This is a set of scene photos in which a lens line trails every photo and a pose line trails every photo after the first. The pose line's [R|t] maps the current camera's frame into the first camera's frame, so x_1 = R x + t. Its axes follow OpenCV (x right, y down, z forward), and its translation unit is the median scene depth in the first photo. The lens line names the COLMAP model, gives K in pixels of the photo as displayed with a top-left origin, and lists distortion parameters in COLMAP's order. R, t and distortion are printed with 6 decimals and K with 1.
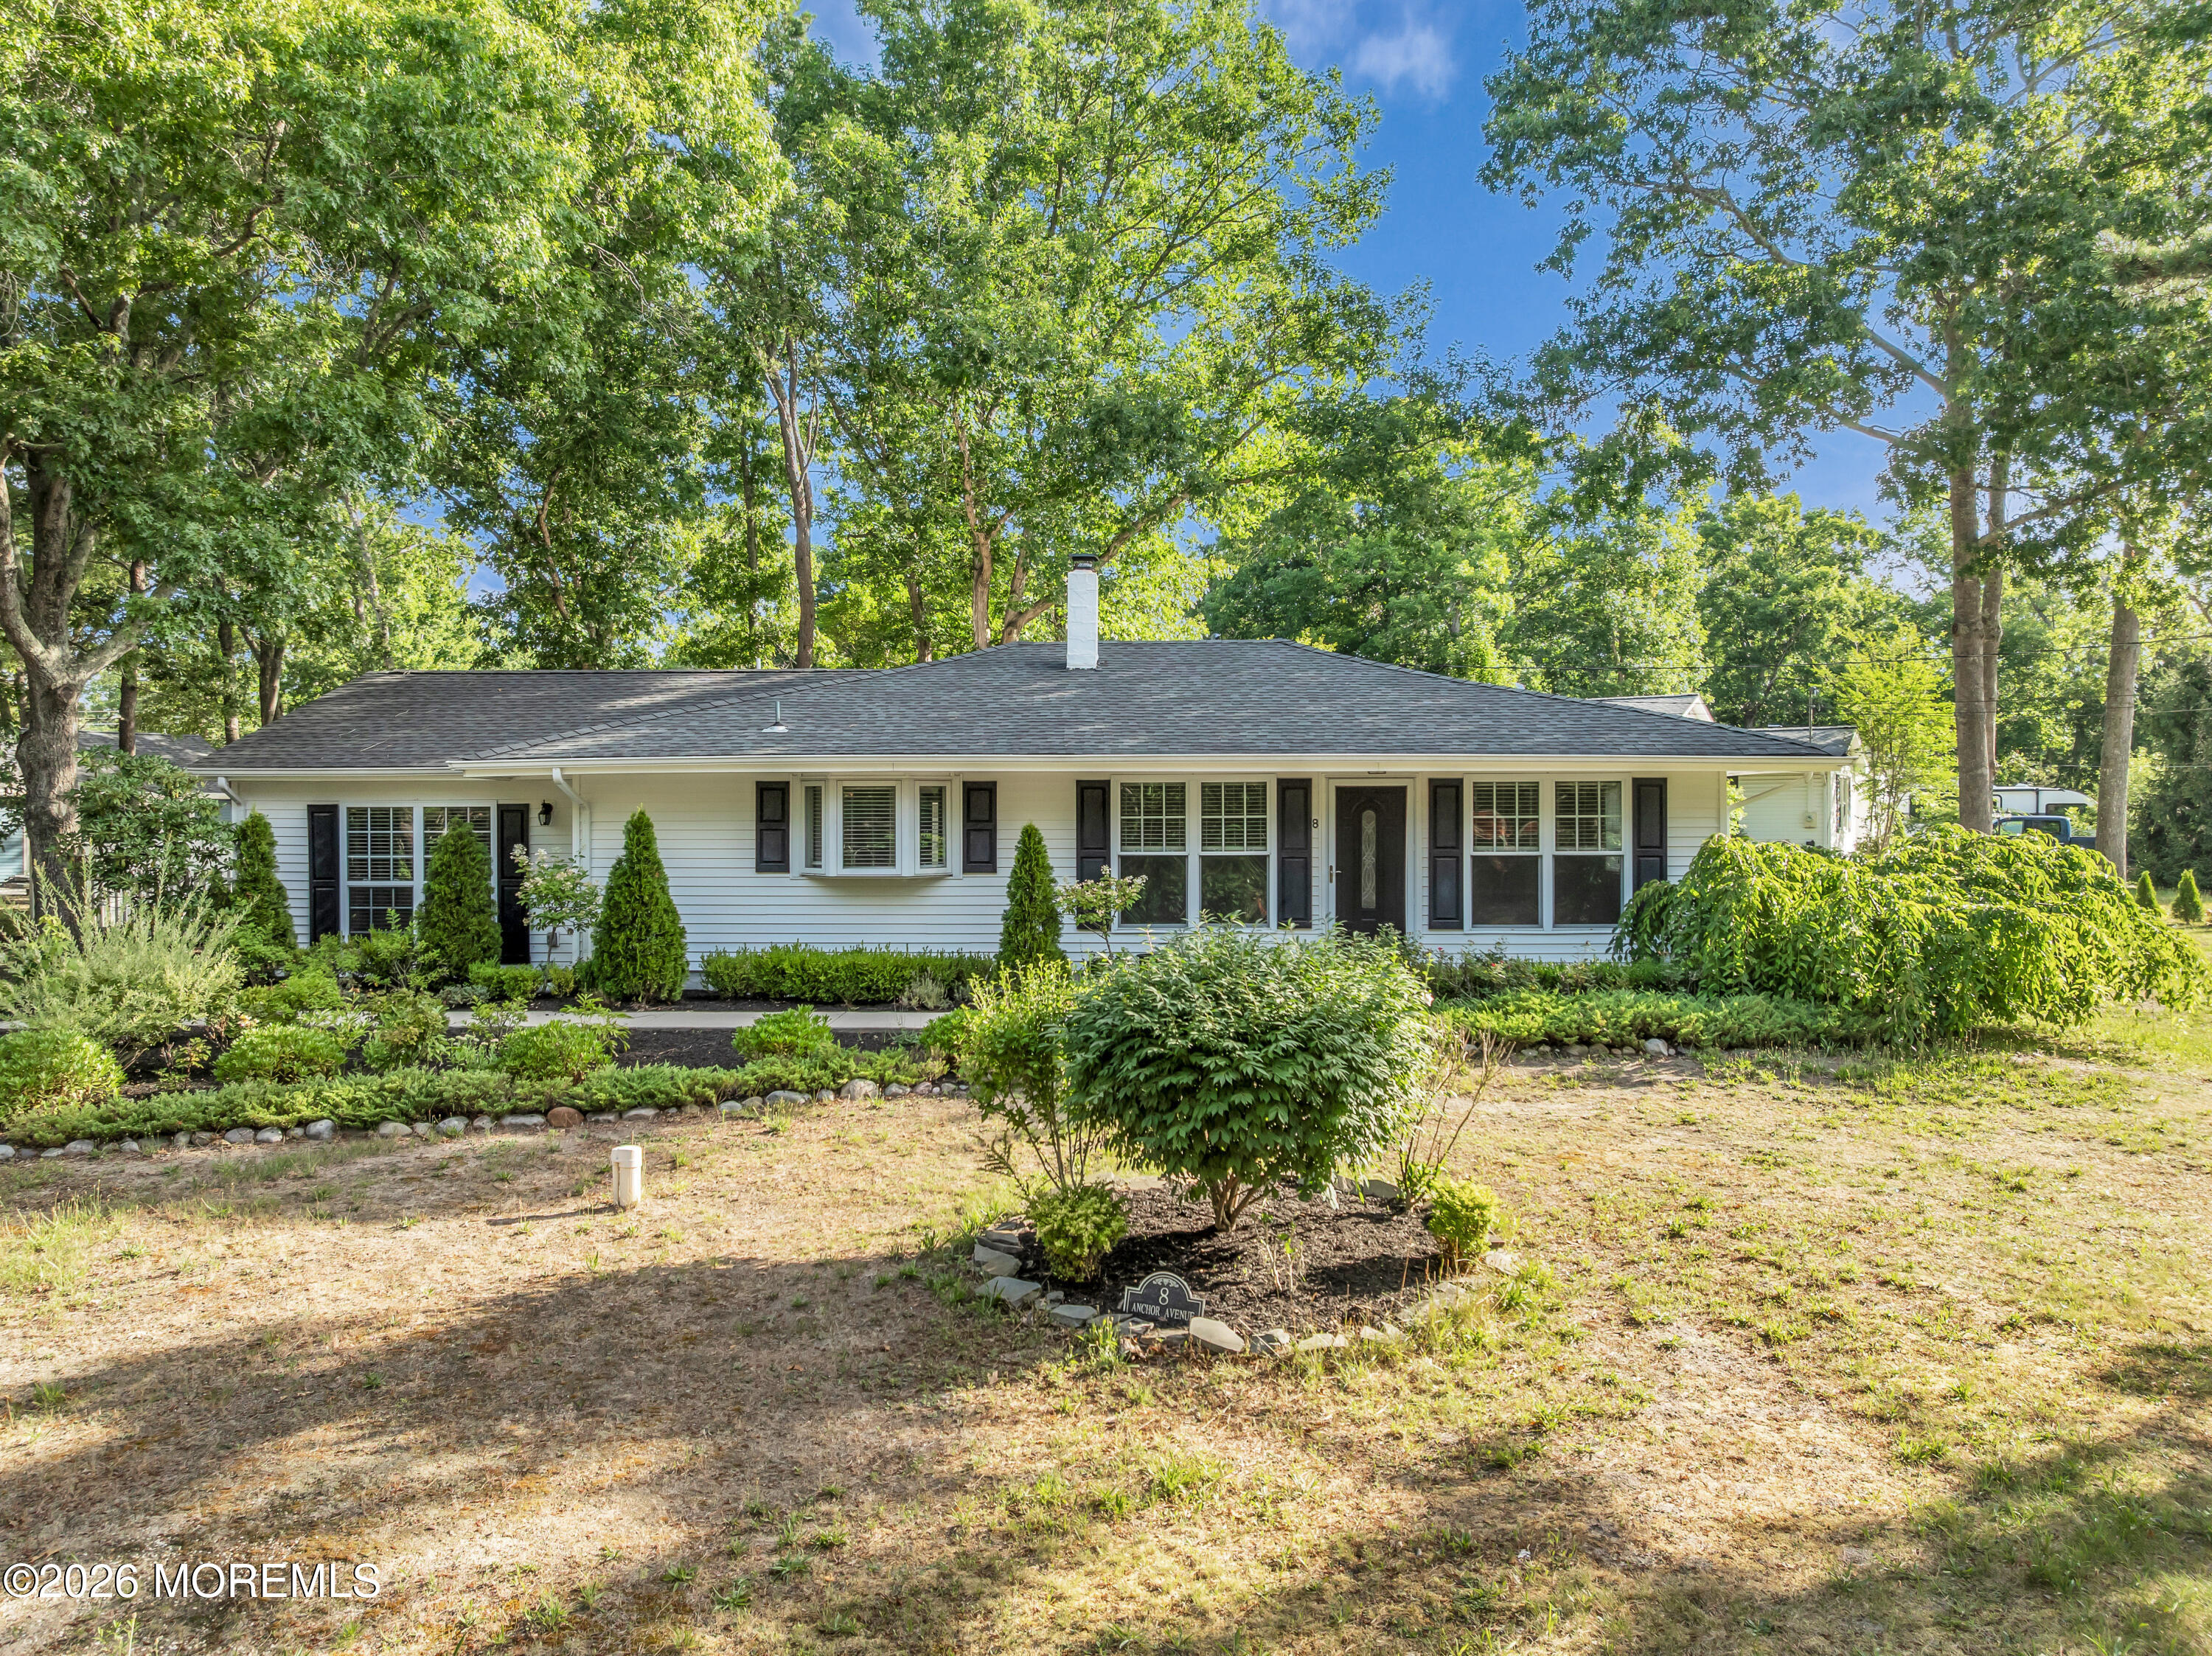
lens RADIAL K [[1564.2, 0, 1095.0], [0, 1564.2, 814.2], [0, 0, 1]] dist [-0.006151, -0.001432]
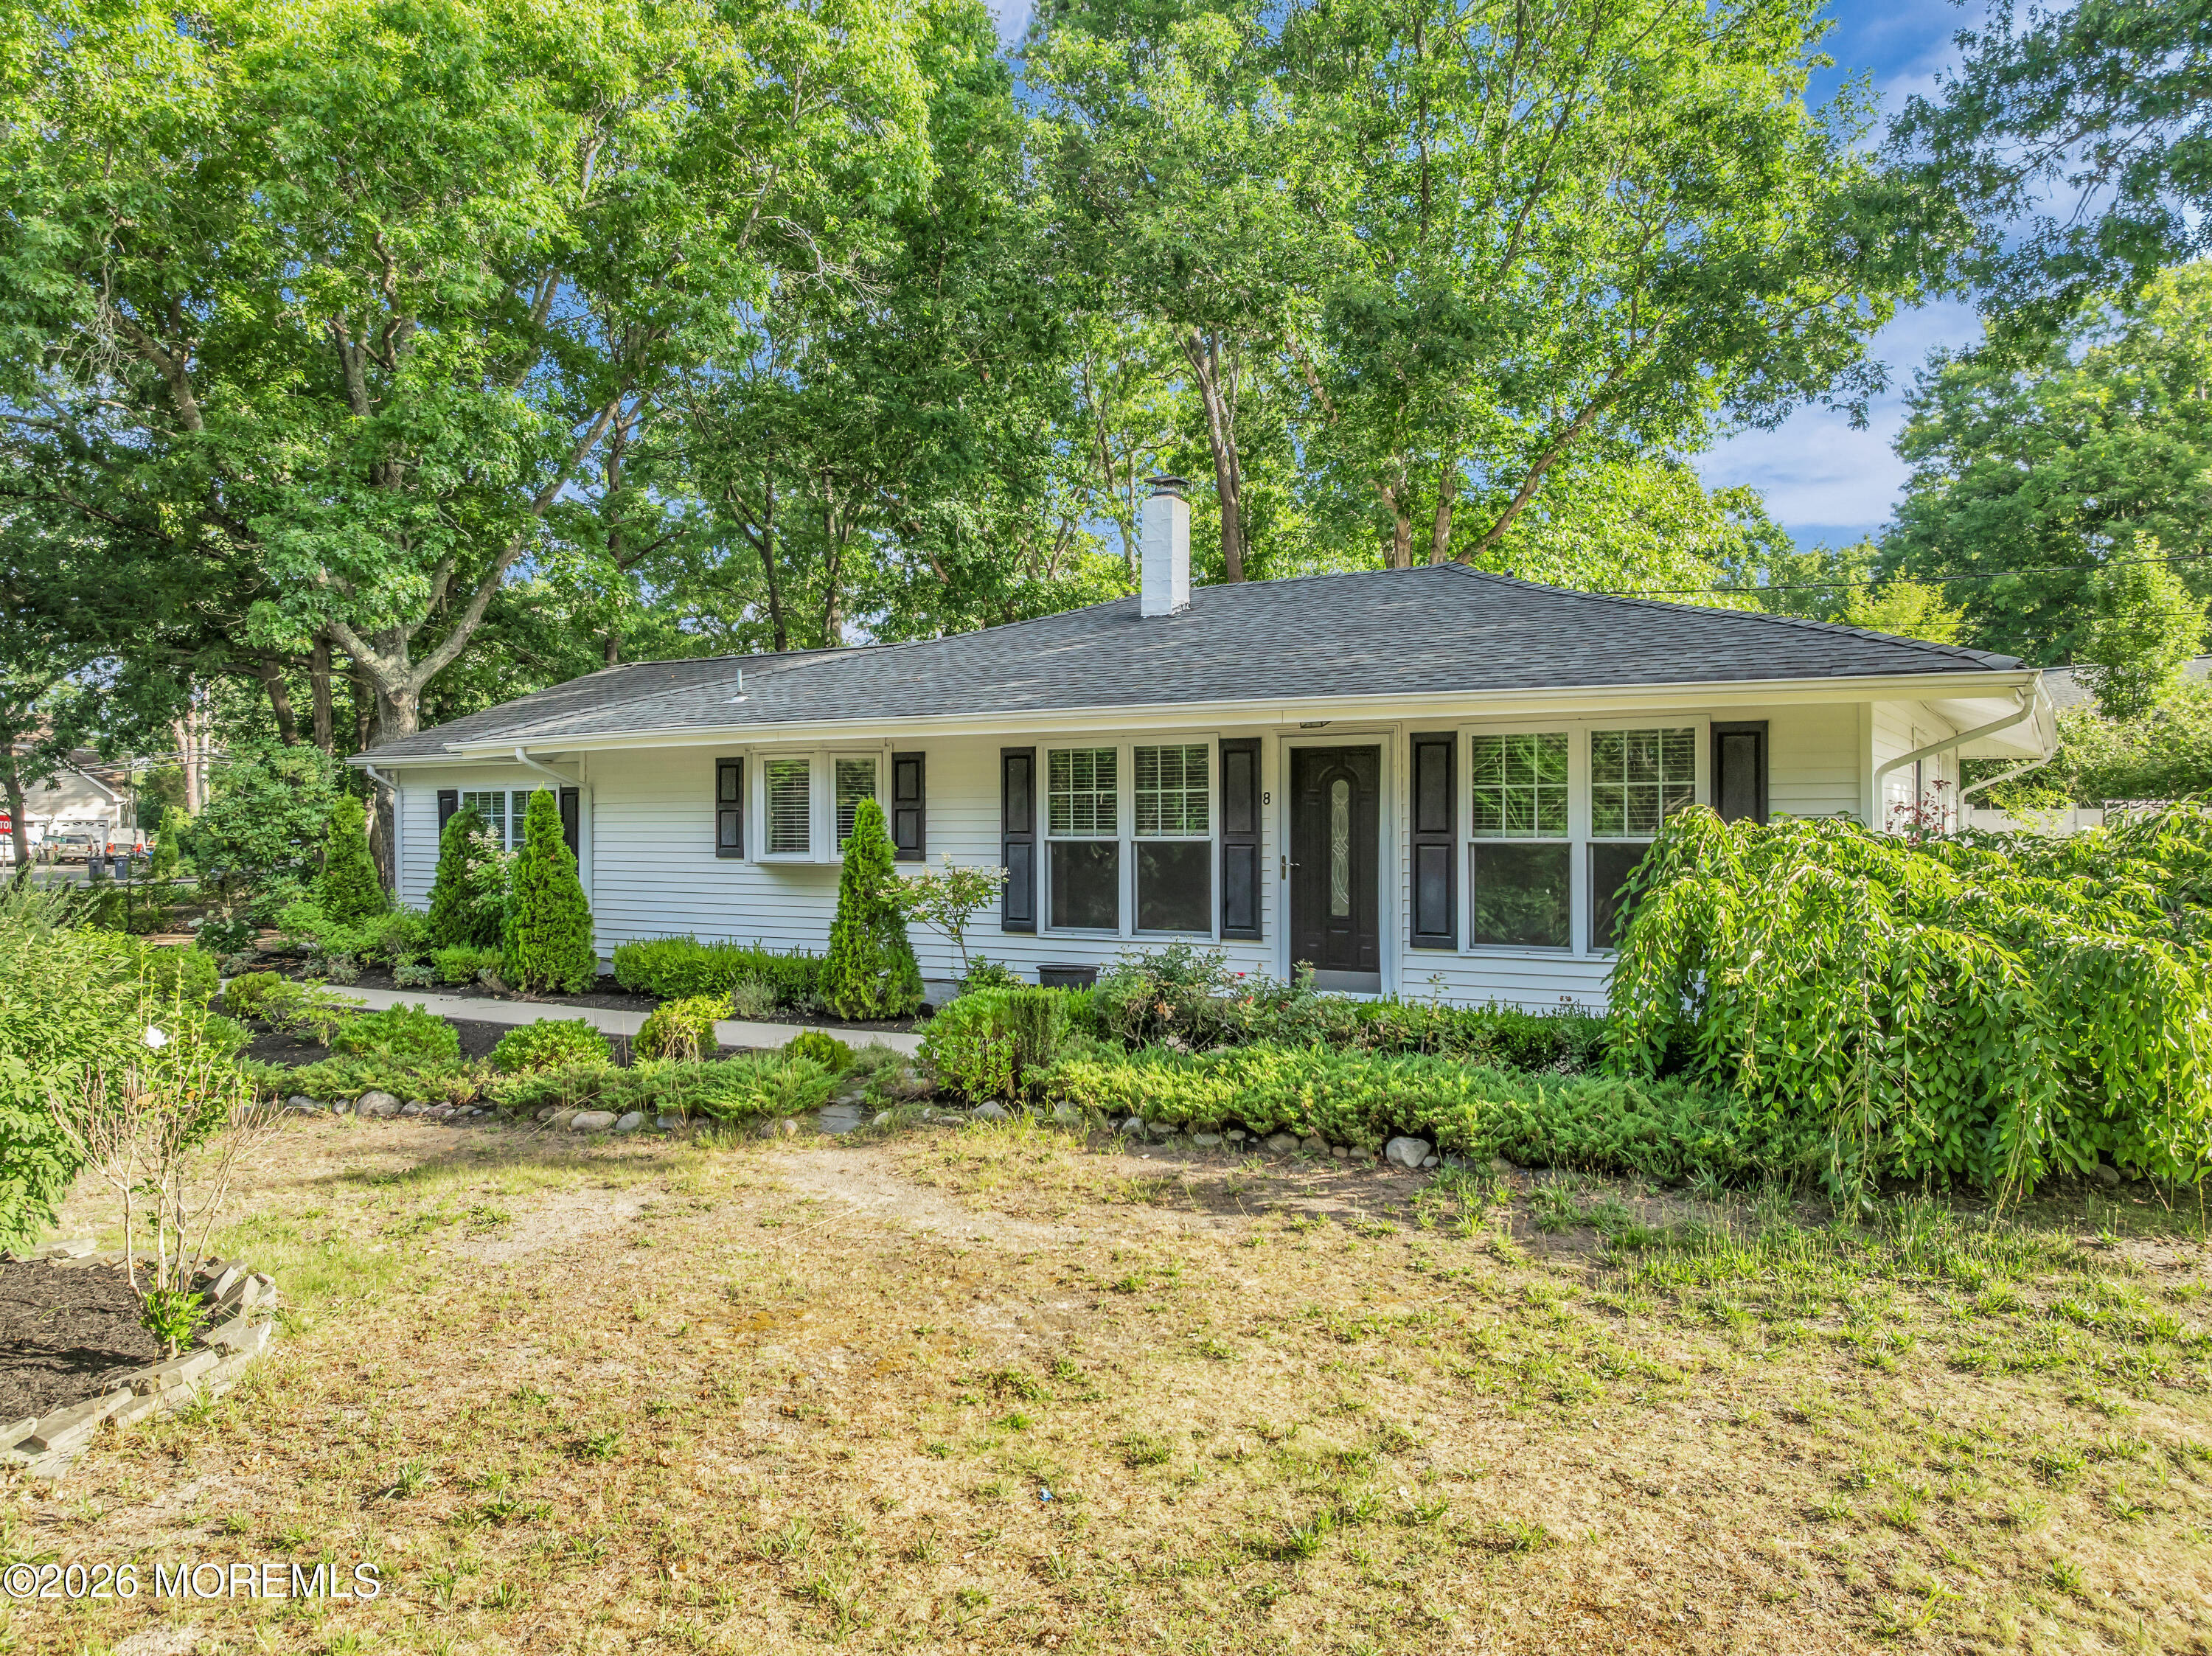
lens RADIAL K [[1564.2, 0, 1108.2], [0, 1564.2, 849.2], [0, 0, 1]] dist [-0.006151, -0.001432]
pose [[0.869227, 0.007026, -0.494364, 0.440853], [0.005814, 0.999685, 0.024430, 0.011351], [0.494380, -0.024110, 0.868912, 0.323181]]
